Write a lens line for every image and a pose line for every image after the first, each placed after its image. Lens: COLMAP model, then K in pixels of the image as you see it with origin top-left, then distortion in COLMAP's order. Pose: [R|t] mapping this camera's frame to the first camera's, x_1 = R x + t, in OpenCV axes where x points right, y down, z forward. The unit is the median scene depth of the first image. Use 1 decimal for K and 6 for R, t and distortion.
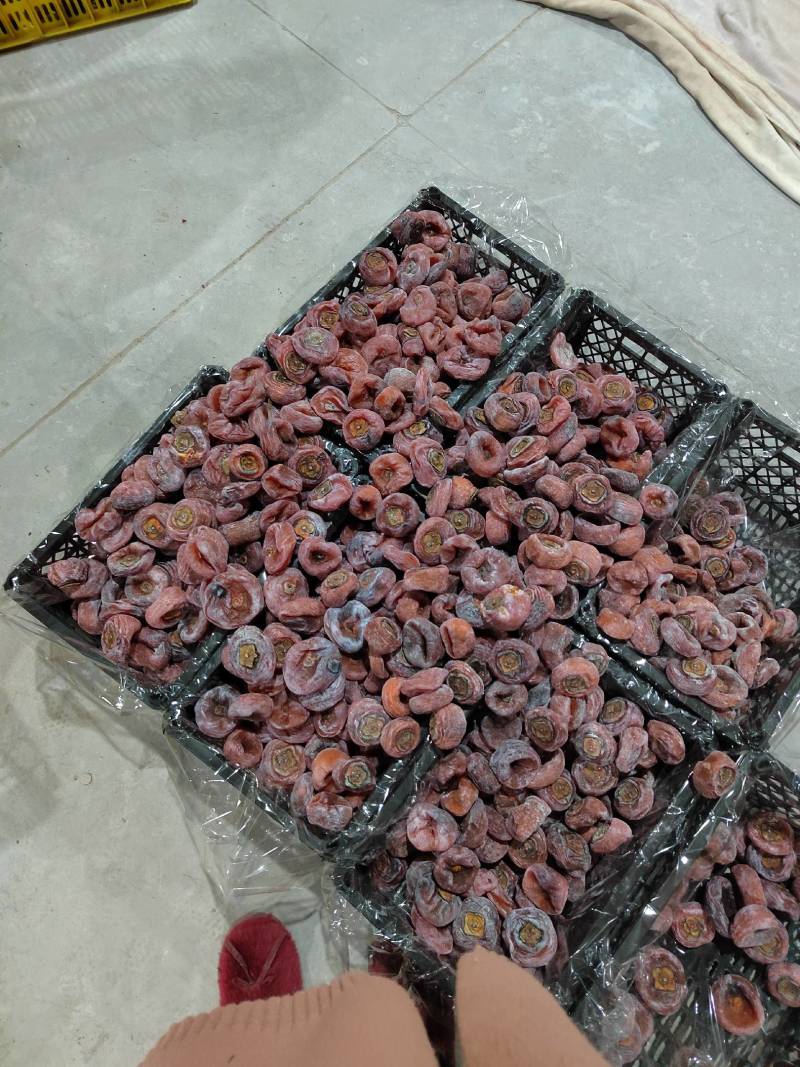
lens RADIAL K [[726.4, 0, 400.0], [0, 726.4, 533.5], [0, 0, 1]] dist [0.010343, -0.013299]
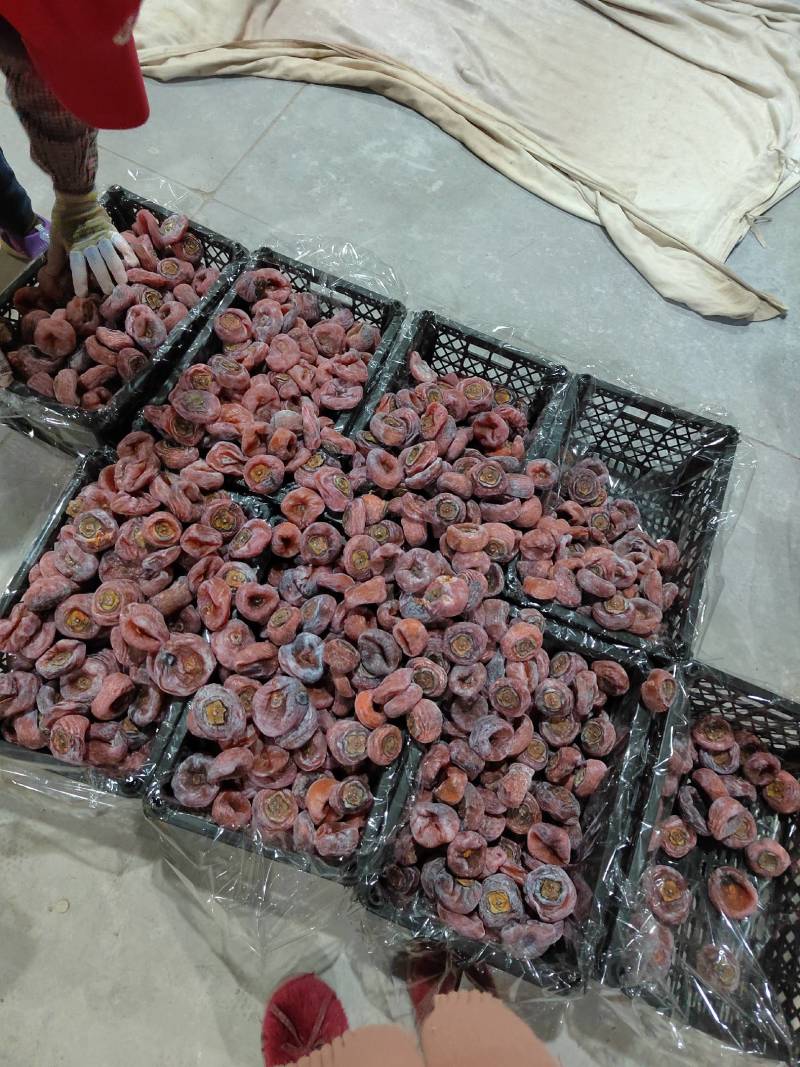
lens RADIAL K [[726.4, 0, 400.0], [0, 726.4, 533.5], [0, 0, 1]] dist [0.010343, -0.013299]
pose [[0.945333, -0.246241, 0.213801, -0.113775], [0.263623, 0.962967, -0.056548, 0.049661], [-0.191959, 0.109820, 0.975239, -0.041287]]
